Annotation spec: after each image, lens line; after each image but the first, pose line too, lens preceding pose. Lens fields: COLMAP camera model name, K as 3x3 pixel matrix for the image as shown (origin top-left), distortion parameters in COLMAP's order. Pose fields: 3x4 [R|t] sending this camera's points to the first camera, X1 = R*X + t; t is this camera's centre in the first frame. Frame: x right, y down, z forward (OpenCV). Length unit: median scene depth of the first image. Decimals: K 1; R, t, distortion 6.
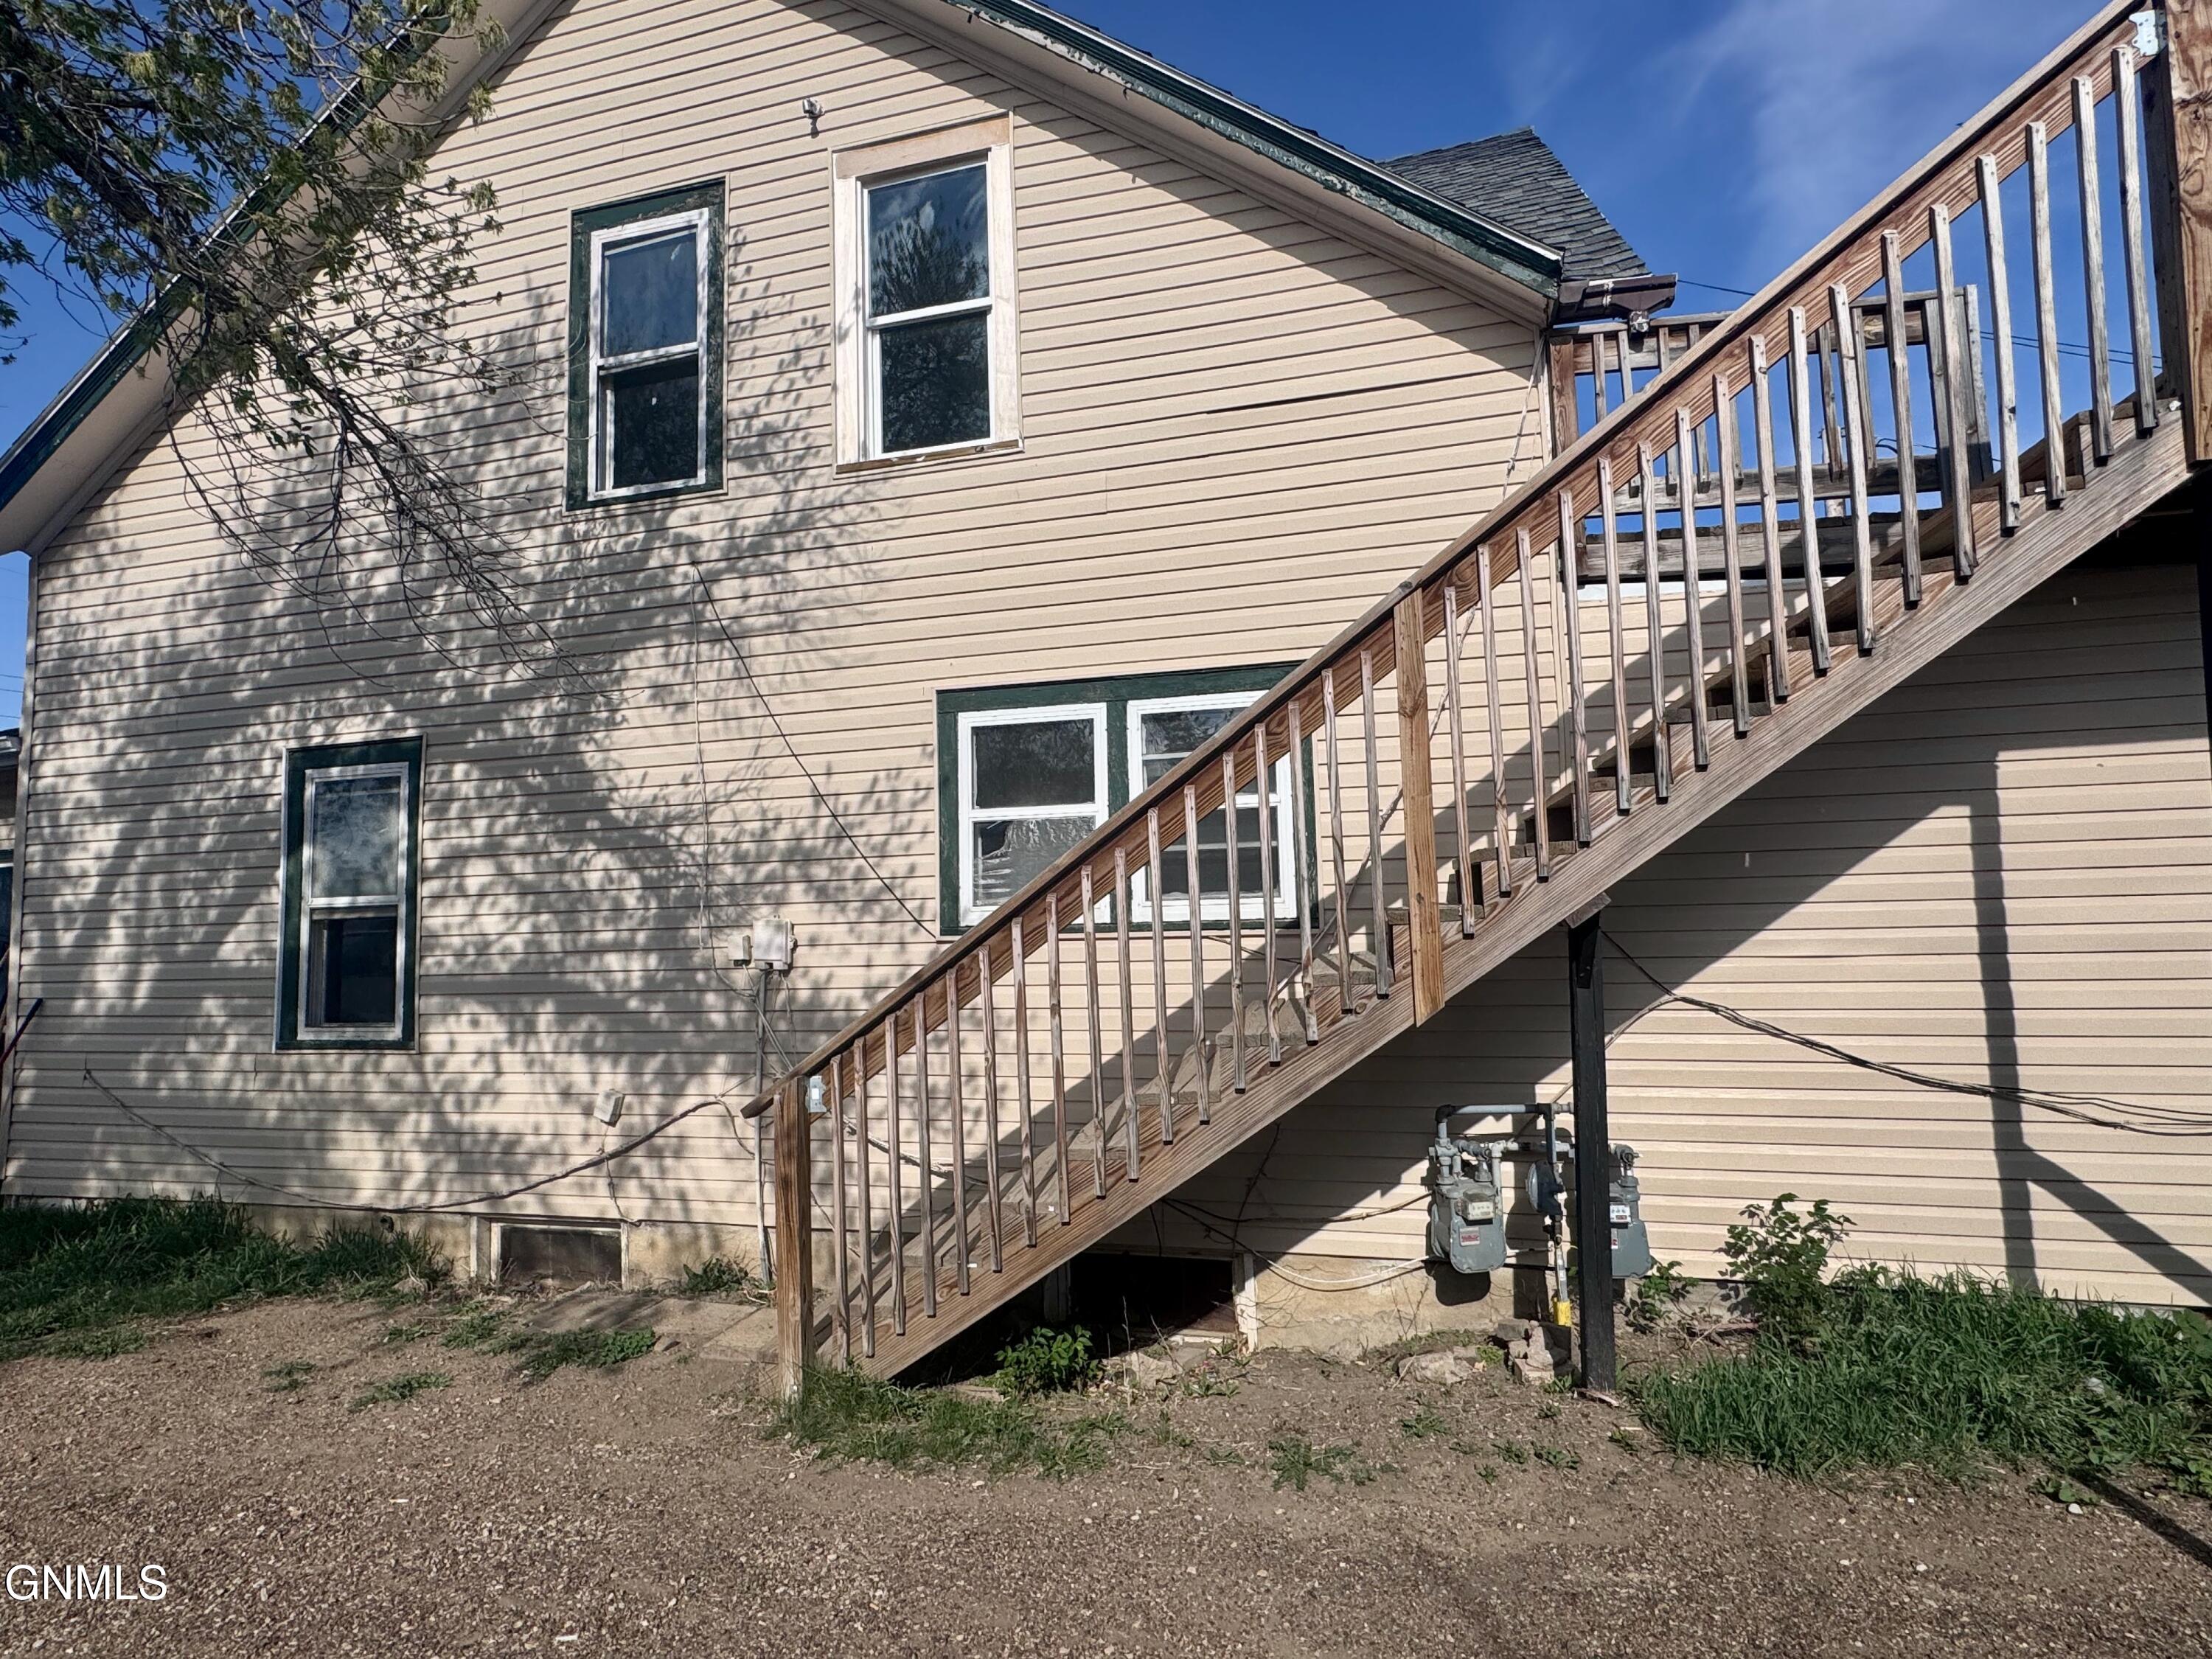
lens RADIAL K [[1131.7, 0, 1110.0], [0, 1131.7, 837.5], [0, 0, 1]] dist [-0.005618, 0.000753]
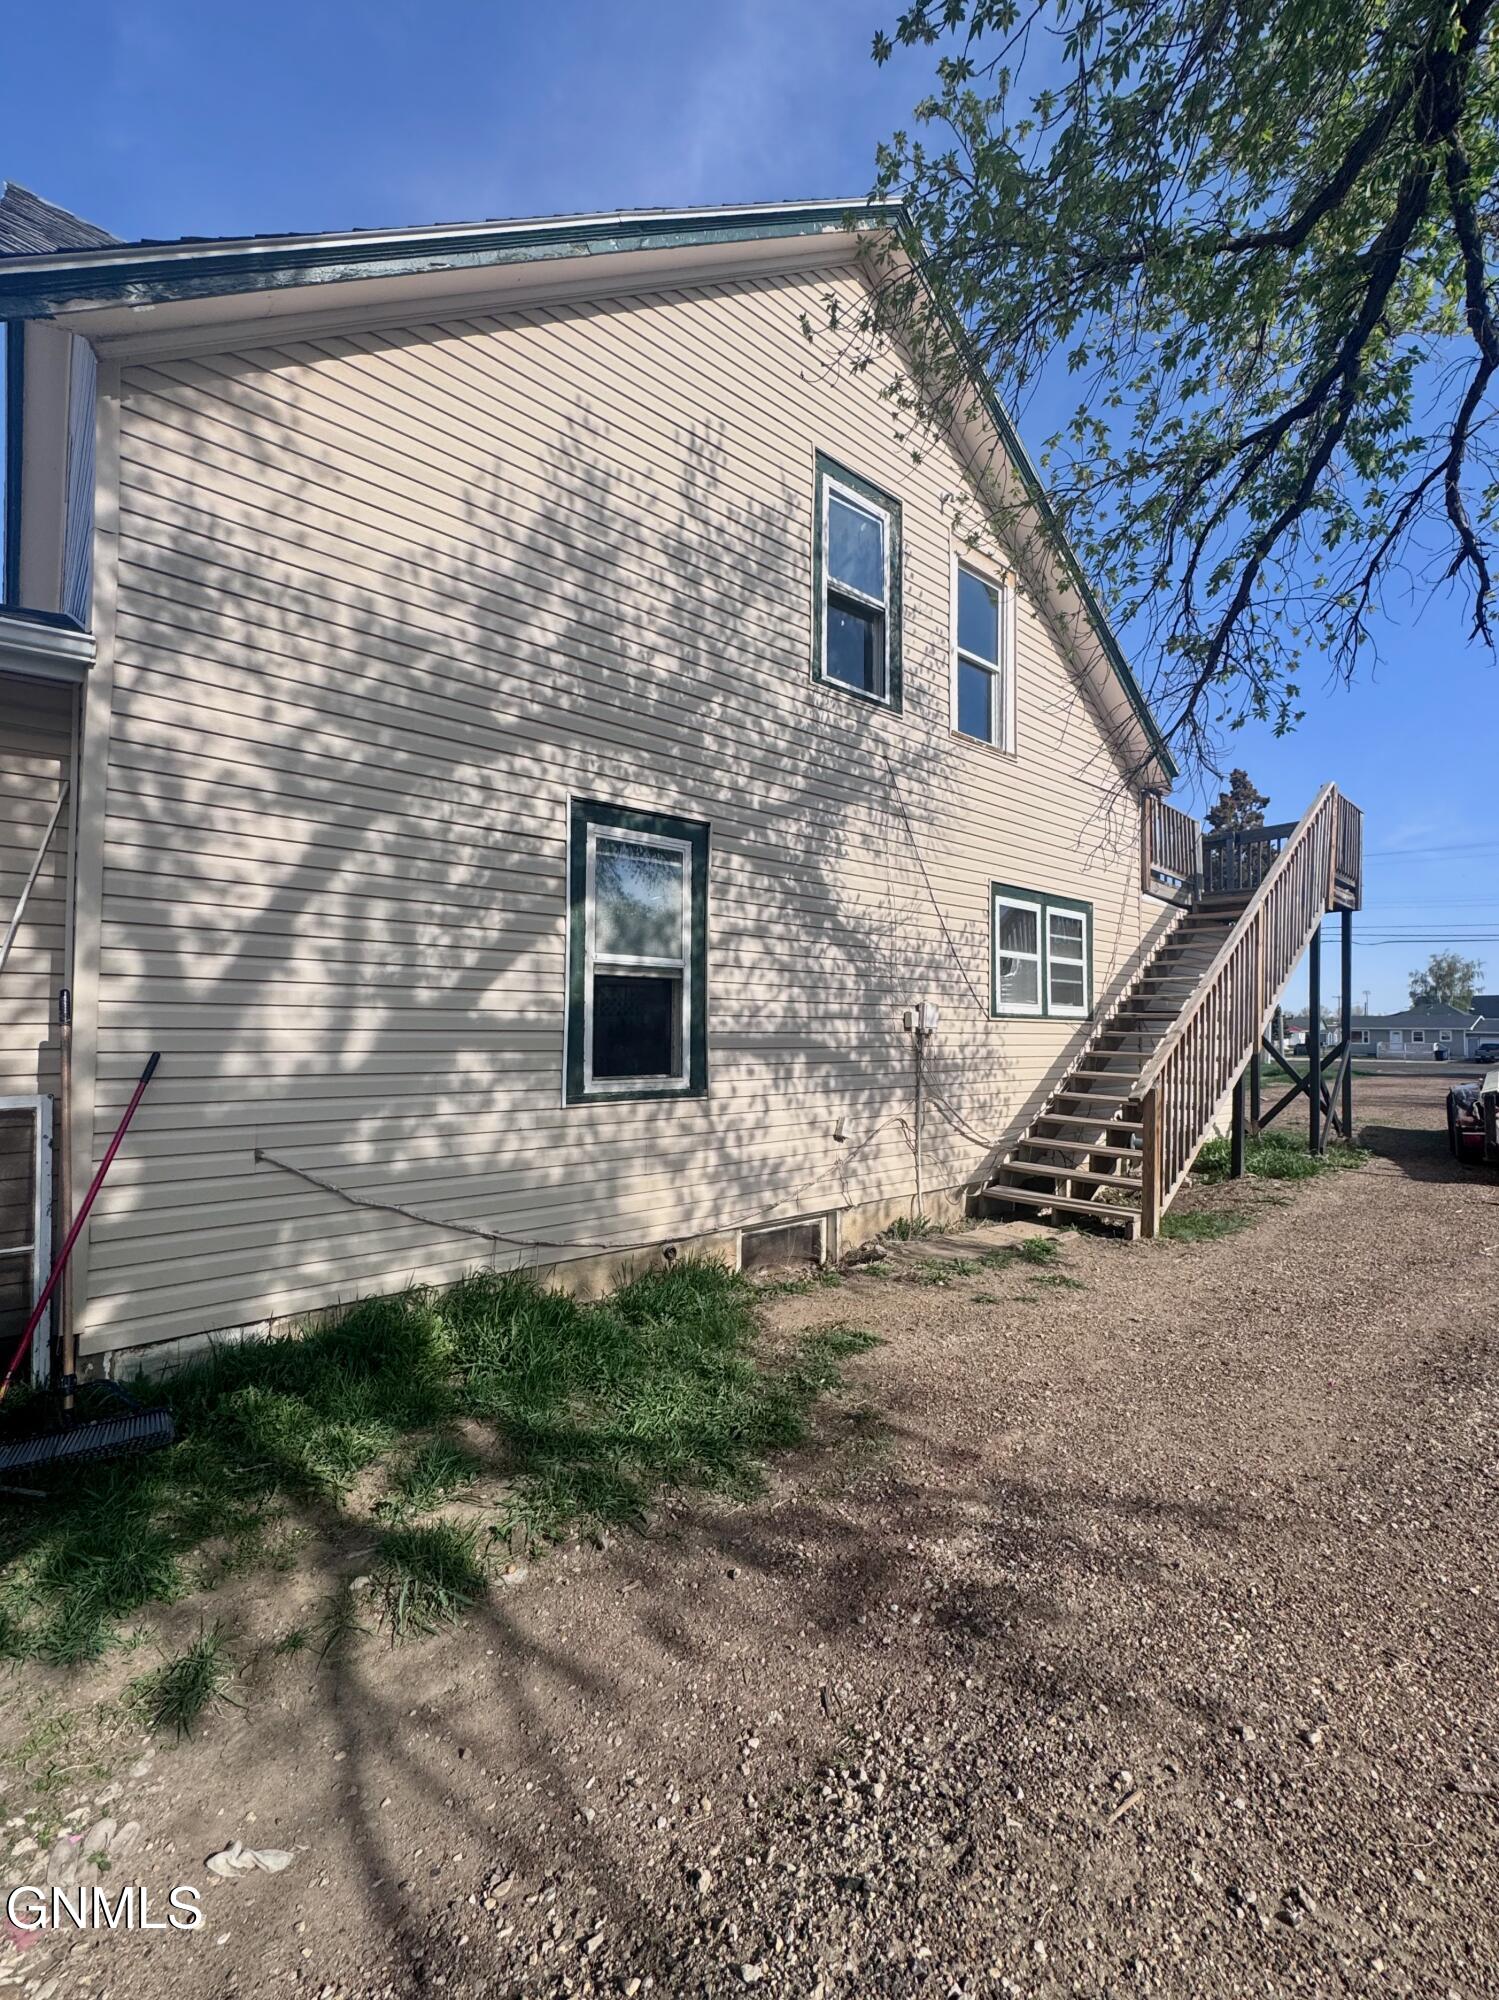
lens RADIAL K [[812.0, 0, 754.3], [0, 812.0, 1006.7], [0, 0, 1]] dist [-0.003777, -0.000232]
pose [[0.587582, 0.056012, 0.807224, -1.252455], [-0.085004, 0.996354, -0.007261, 0.098191], [-0.804687, -0.064351, 0.590201, 0.475489]]
